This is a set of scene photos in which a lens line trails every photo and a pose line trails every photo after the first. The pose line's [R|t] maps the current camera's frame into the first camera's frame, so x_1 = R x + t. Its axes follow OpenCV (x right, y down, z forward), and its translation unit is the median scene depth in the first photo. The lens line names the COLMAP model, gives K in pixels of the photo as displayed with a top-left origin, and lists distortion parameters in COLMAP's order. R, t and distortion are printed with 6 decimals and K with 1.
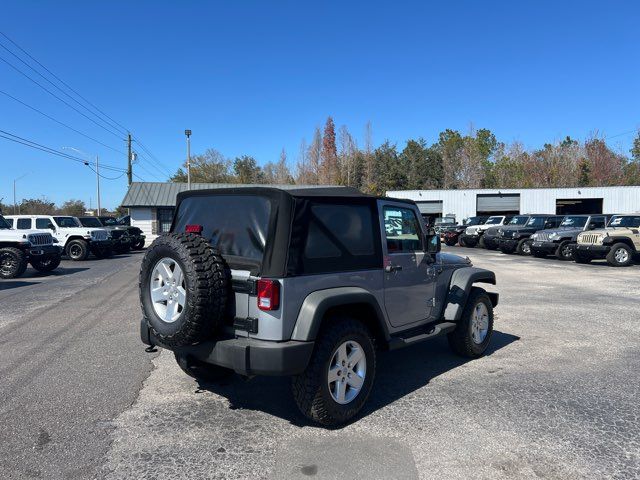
lens RADIAL K [[504.9, 0, 328.1], [0, 504.9, 240.8], [0, 0, 1]] dist [0.049232, -0.052891]
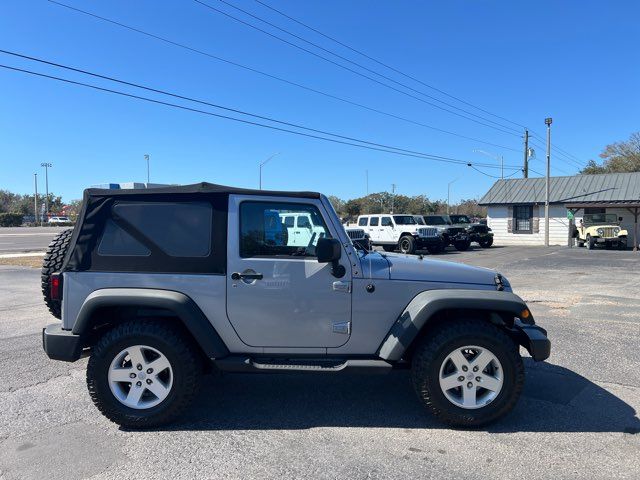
lens RADIAL K [[504.9, 0, 334.3], [0, 504.9, 242.0], [0, 0, 1]] dist [0.049232, -0.052891]
pose [[0.634688, 0.034448, -0.772000, 0.180267], [-0.029116, 0.999363, 0.020657, -0.004791], [0.772220, 0.009367, 0.635286, 0.120175]]
